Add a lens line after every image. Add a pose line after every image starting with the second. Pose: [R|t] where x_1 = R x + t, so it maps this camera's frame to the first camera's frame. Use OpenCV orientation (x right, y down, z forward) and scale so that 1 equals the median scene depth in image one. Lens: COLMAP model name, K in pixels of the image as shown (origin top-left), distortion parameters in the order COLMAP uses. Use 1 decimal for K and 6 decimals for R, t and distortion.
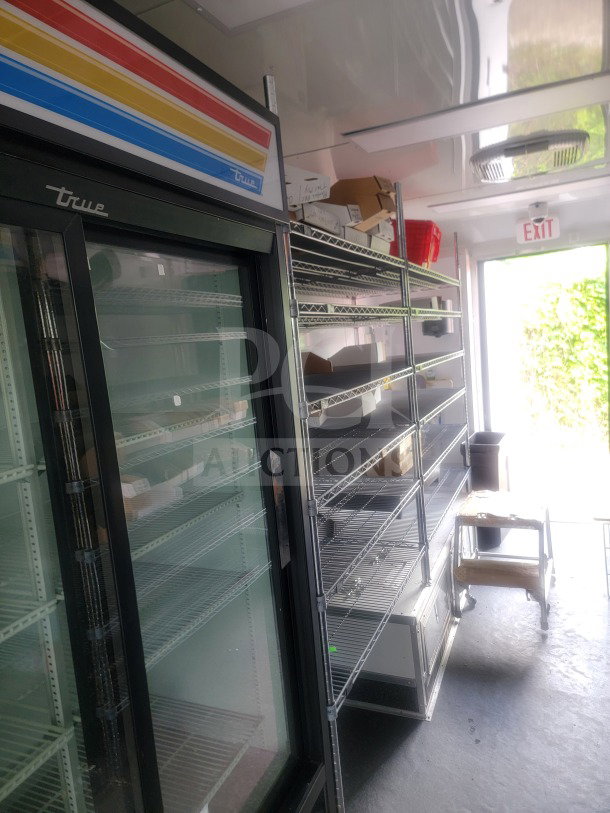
lens RADIAL K [[567.4, 0, 309.0], [0, 567.4, 416.3], [0, 0, 1]] dist [0.078326, -0.061877]
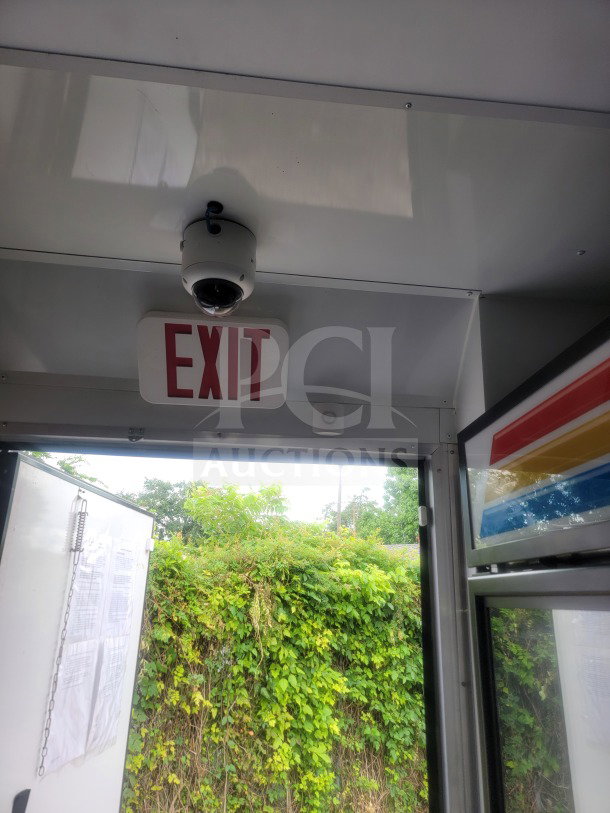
lens RADIAL K [[563.5, 0, 306.6], [0, 563.5, 410.7], [0, 0, 1]] dist [0.080638, -0.057175]
pose [[0.871040, 0.260822, 0.416246, 0.353542], [-0.046163, 0.887101, -0.459261, -0.197059], [-0.489038, 0.380820, 0.784741, 0.835430]]
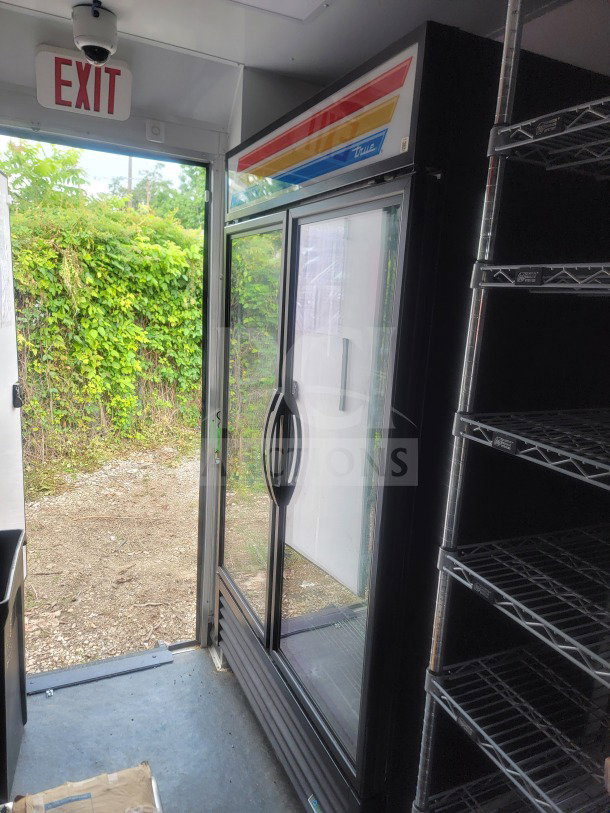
lens RADIAL K [[567.4, 0, 309.0], [0, 567.4, 416.3], [0, 0, 1]] dist [0.078326, -0.061877]
pose [[0.650553, -0.026012, 0.759015, 0.171796], [-0.021727, 0.998367, 0.052837, -0.101177], [-0.759150, -0.050865, 0.648925, 0.601871]]
